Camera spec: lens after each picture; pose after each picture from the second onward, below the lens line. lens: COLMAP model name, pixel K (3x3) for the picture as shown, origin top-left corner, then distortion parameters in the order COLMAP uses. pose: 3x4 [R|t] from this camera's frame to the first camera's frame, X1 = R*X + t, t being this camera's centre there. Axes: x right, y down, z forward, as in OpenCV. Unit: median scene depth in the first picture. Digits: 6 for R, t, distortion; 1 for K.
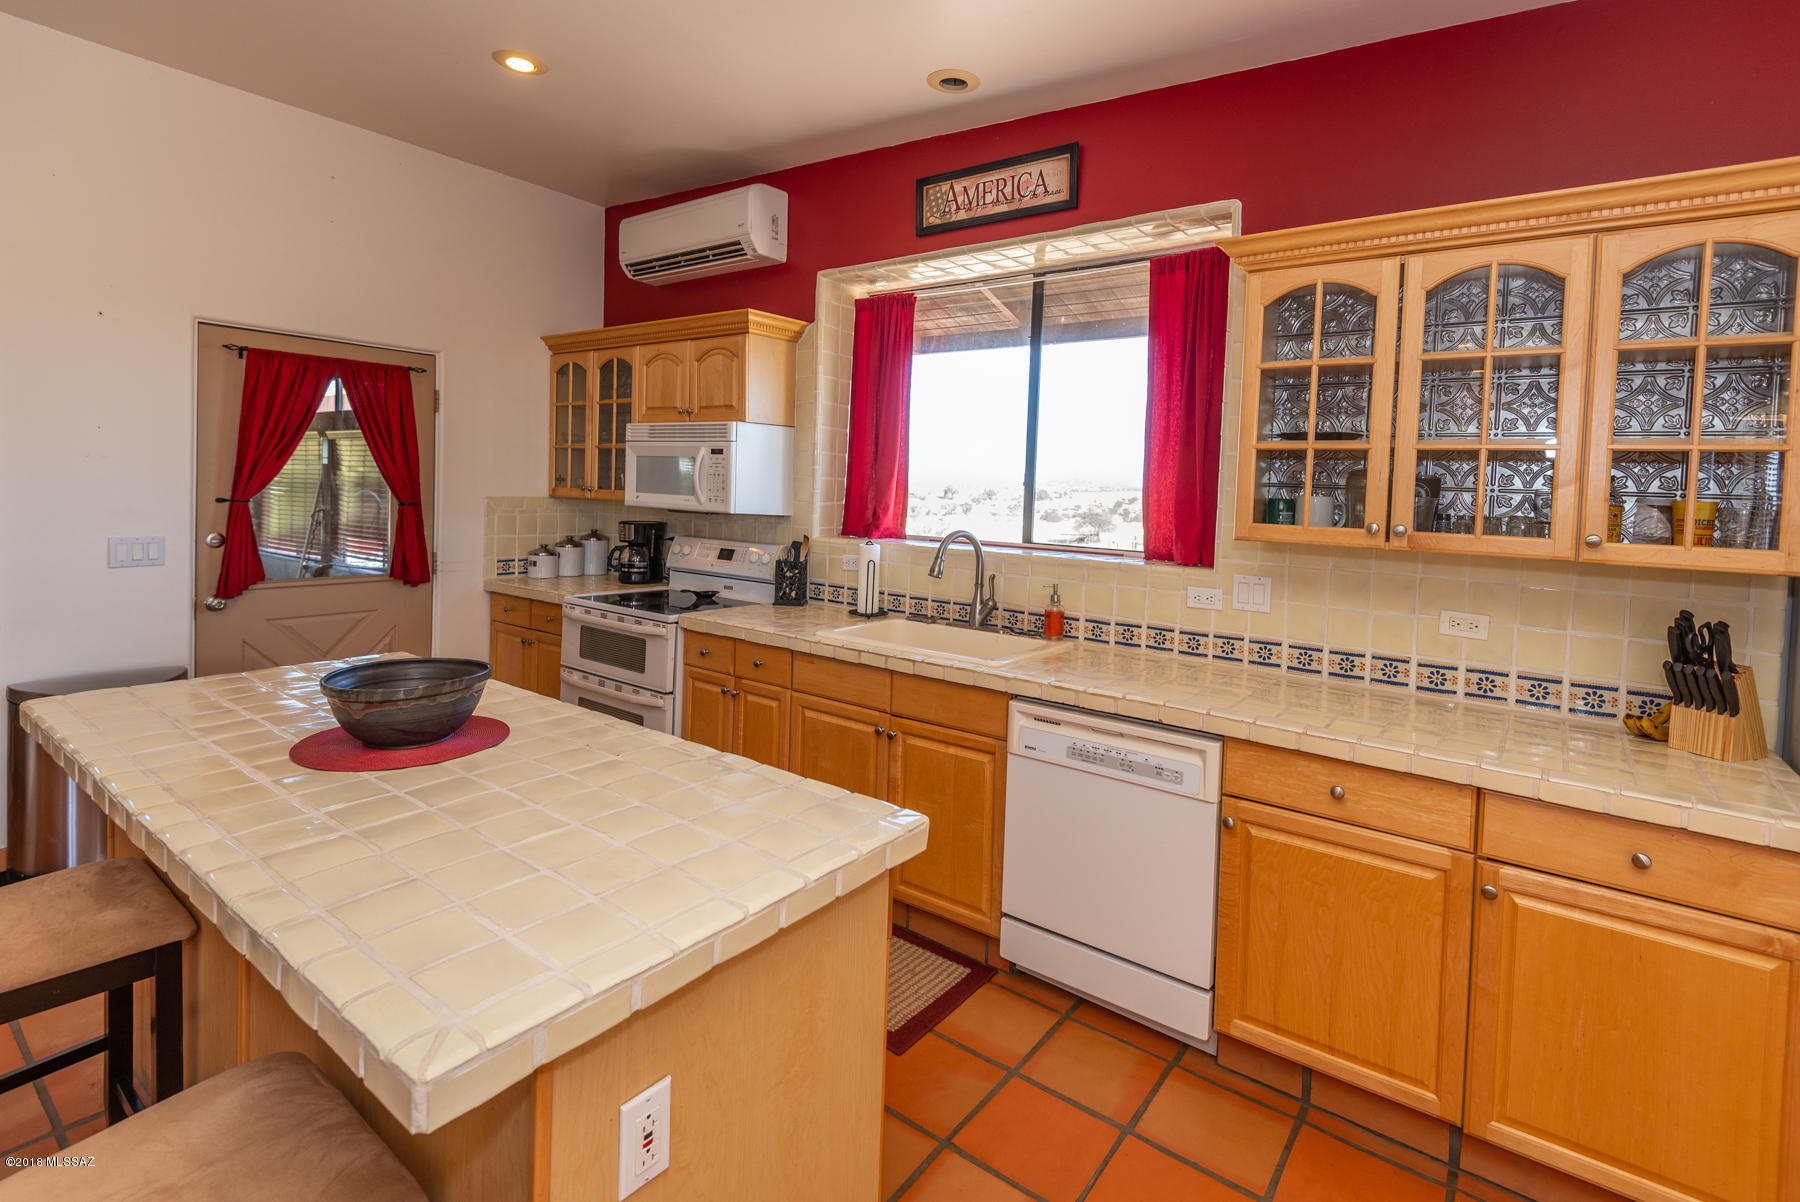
lens RADIAL K [[848.6, 0, 902.0], [0, 848.6, 524.0], [0, 0, 1]] dist [0.031444, -0.000374]
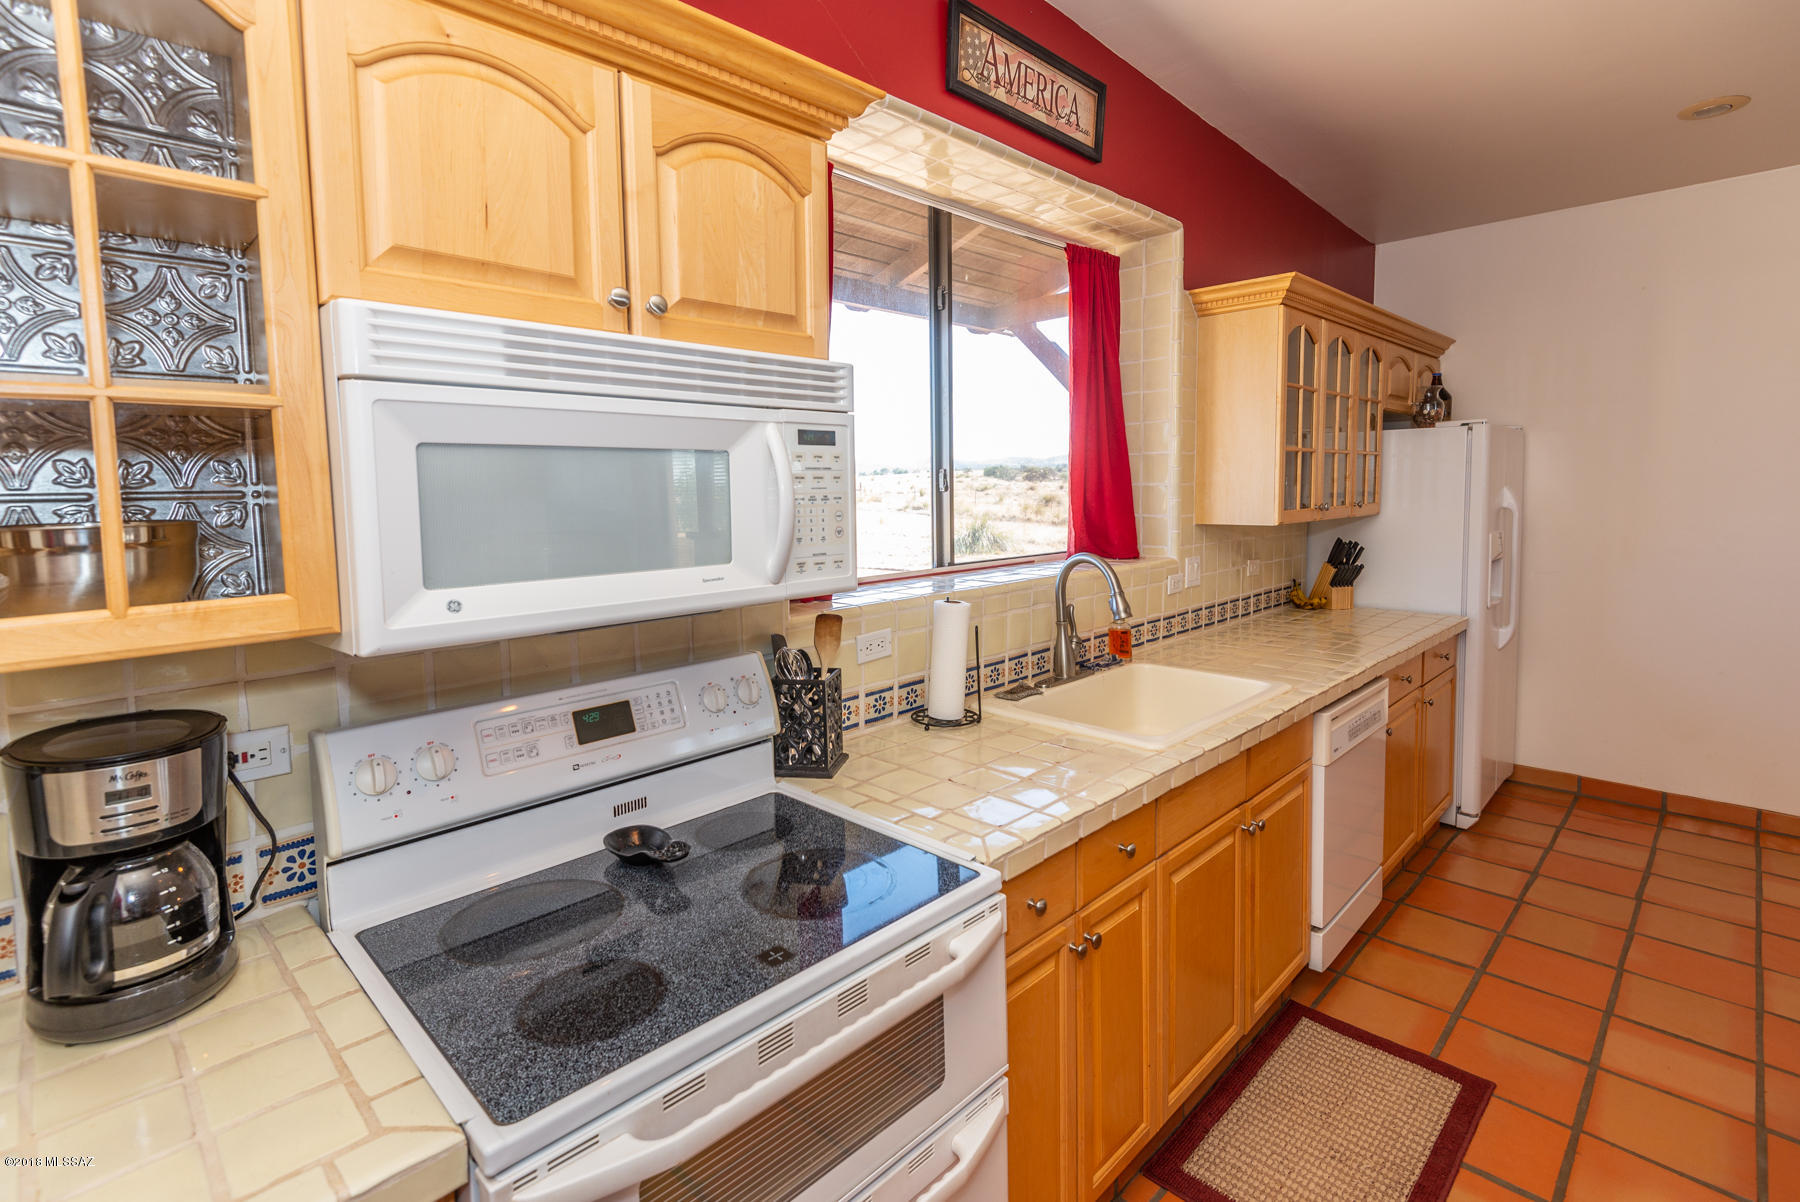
lens RADIAL K [[851.4, 0, 897.1], [0, 851.4, 544.9], [0, 0, 1]] dist [0.035404, -0.023224]
pose [[0.131126, -0.109524, 0.985297, -0.682119], [0.062352, 0.992822, 0.102062, -0.085180], [-0.989403, 0.048052, 0.137013, 1.049868]]
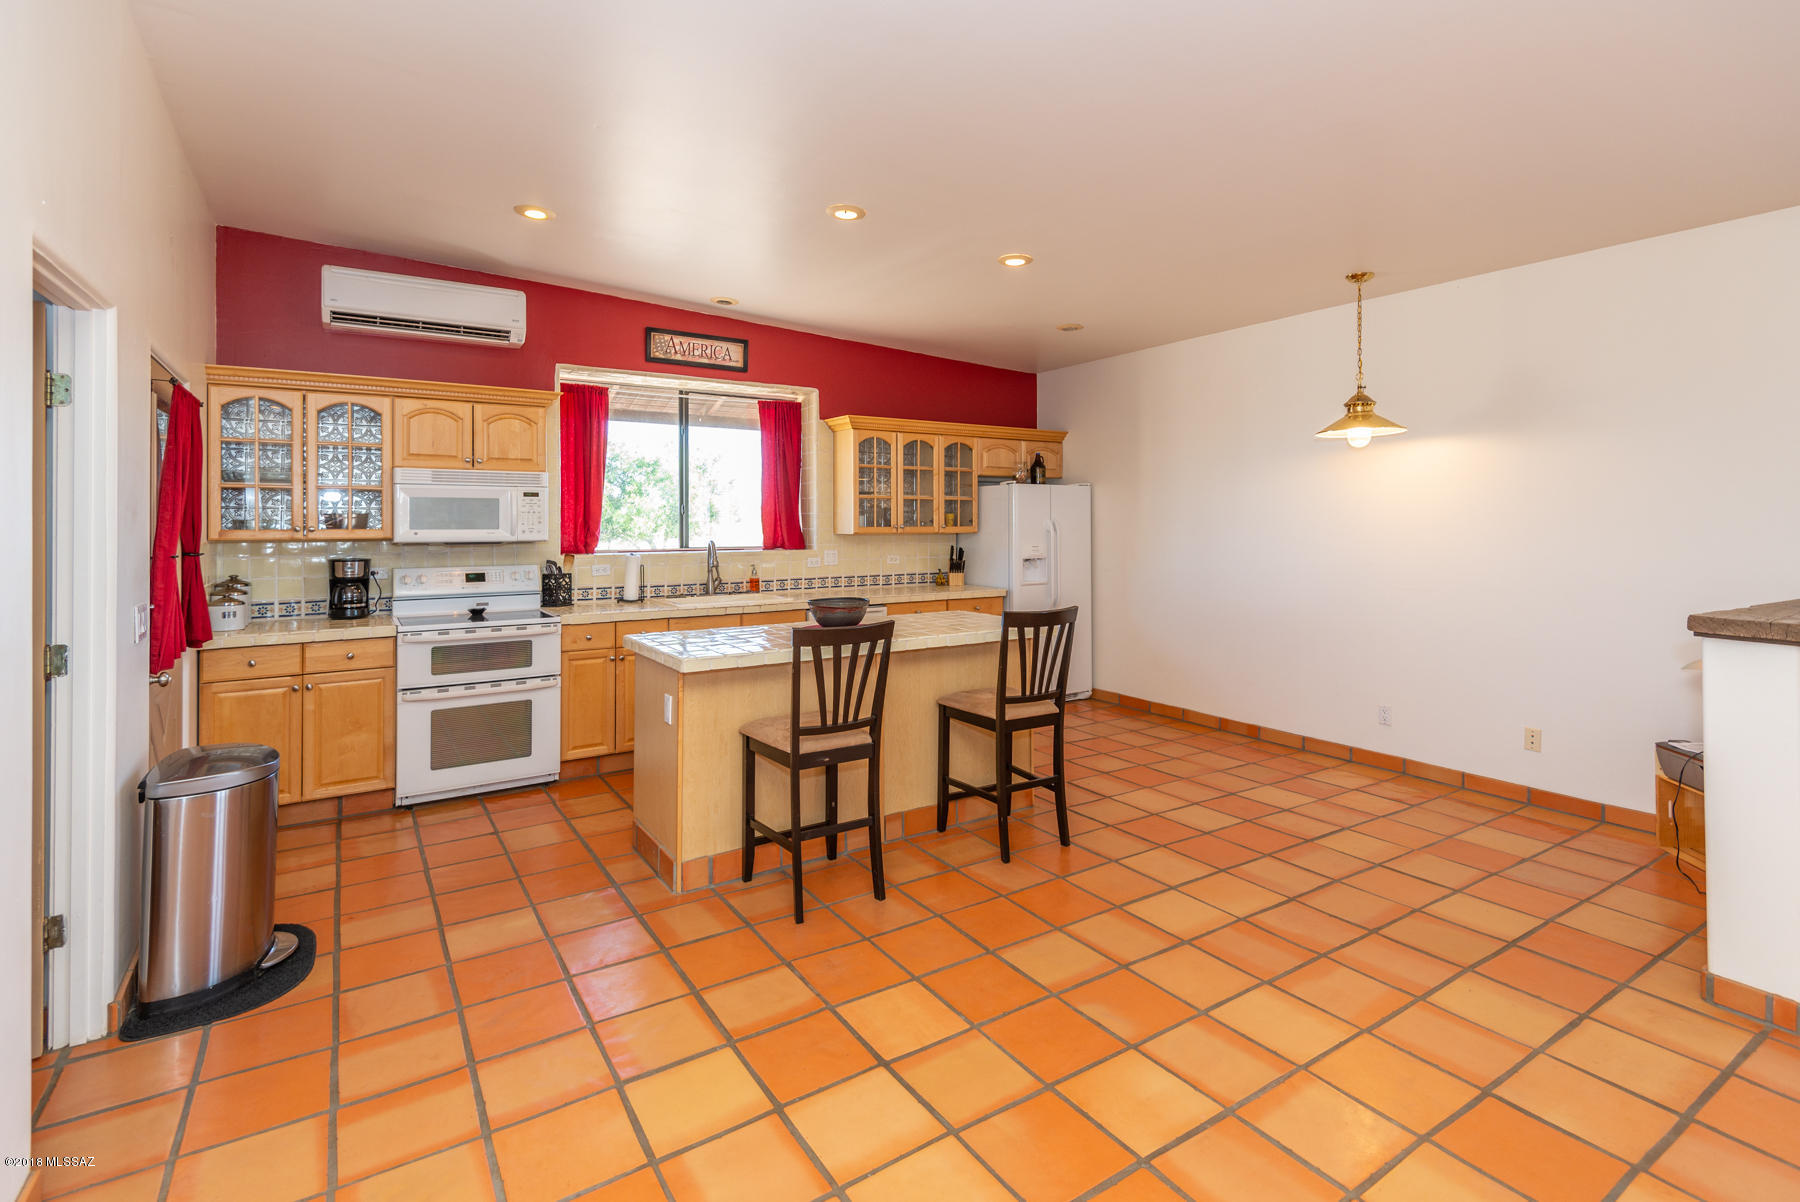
lens RADIAL K [[848.6, 0, 902.0], [0, 848.6, 524.0], [0, 0, 1]] dist [0.031444, -0.000374]
pose [[0.338057, -0.034728, 0.940485, -1.453548], [0.057368, 0.998221, 0.016239, -0.032450], [-0.939375, 0.048464, 0.339448, 0.018438]]
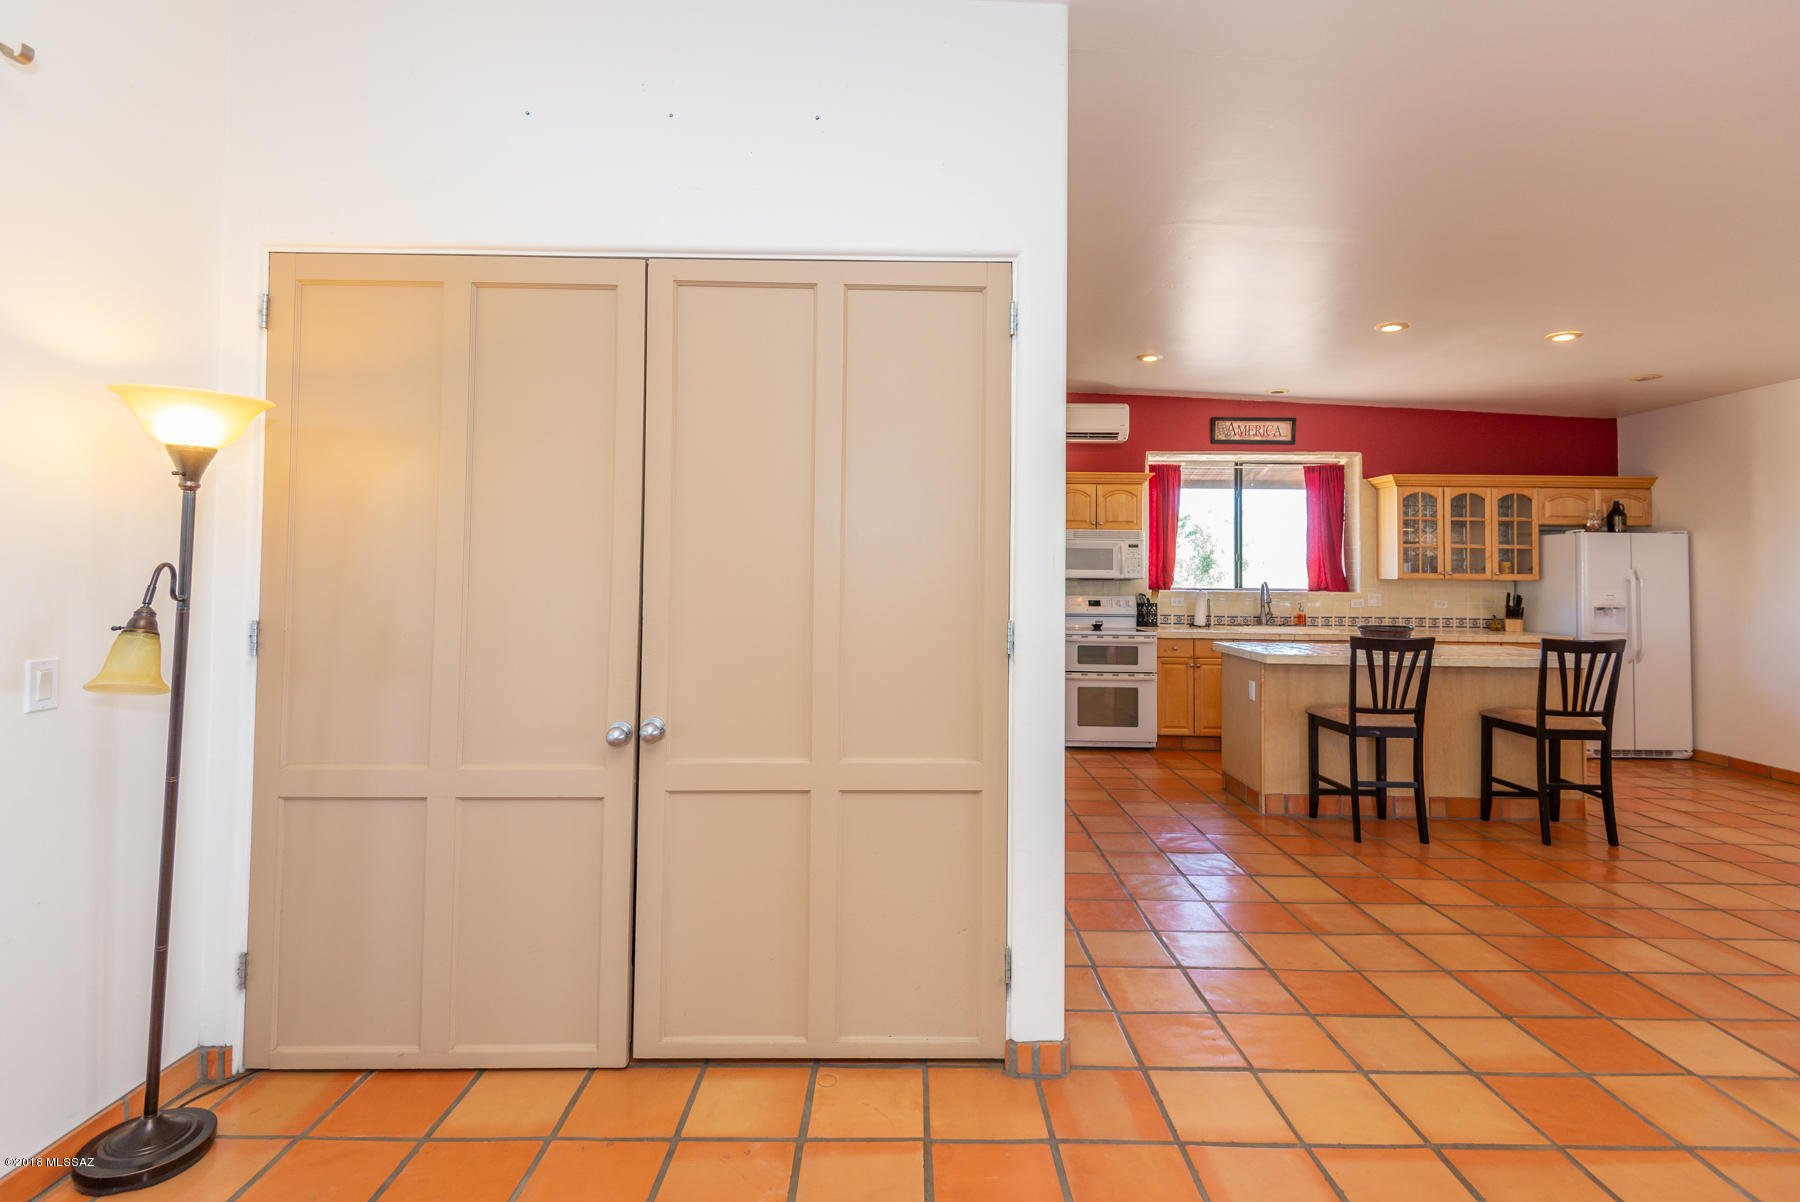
lens RADIAL K [[851.4, 0, 897.1], [0, 851.4, 544.9], [0, 0, 1]] dist [0.035404, -0.023224]
pose [[0.799916, -0.004855, 0.600092, -2.023956], [0.043381, 0.997819, -0.049755, -0.018357], [-0.598542, 0.065832, 0.798382, -0.217945]]
